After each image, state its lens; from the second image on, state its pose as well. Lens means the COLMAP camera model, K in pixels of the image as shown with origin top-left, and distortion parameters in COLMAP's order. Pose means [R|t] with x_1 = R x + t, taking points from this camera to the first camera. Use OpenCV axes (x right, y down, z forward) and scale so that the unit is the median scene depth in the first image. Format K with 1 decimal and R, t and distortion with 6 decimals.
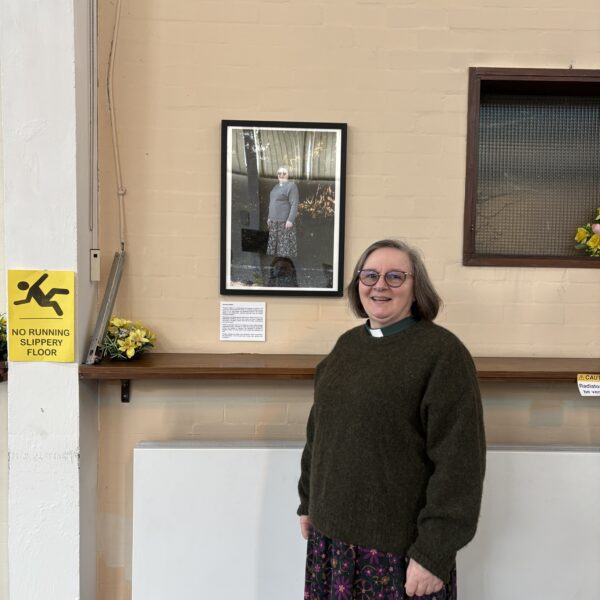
lens RADIAL K [[607.5, 0, 299.1], [0, 607.5, 316.7], [0, 0, 1]] dist [0.025022, 0.000000]
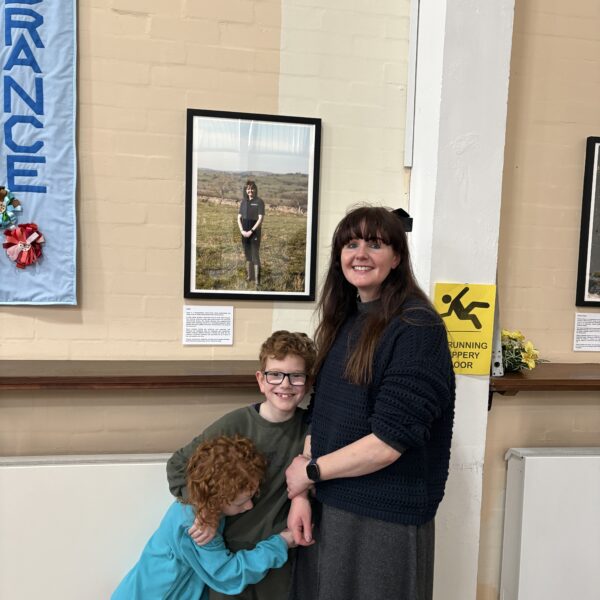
lens RADIAL K [[648.3, 0, 281.1], [0, 648.3, 335.5], [0, 0, 1]] dist [0.041674, 0.000000]
pose [[0.987170, -0.008944, 0.159424, -0.822136], [0.005307, 0.999716, 0.023225, -0.015788], [-0.159587, -0.022081, 0.986937, -0.013158]]
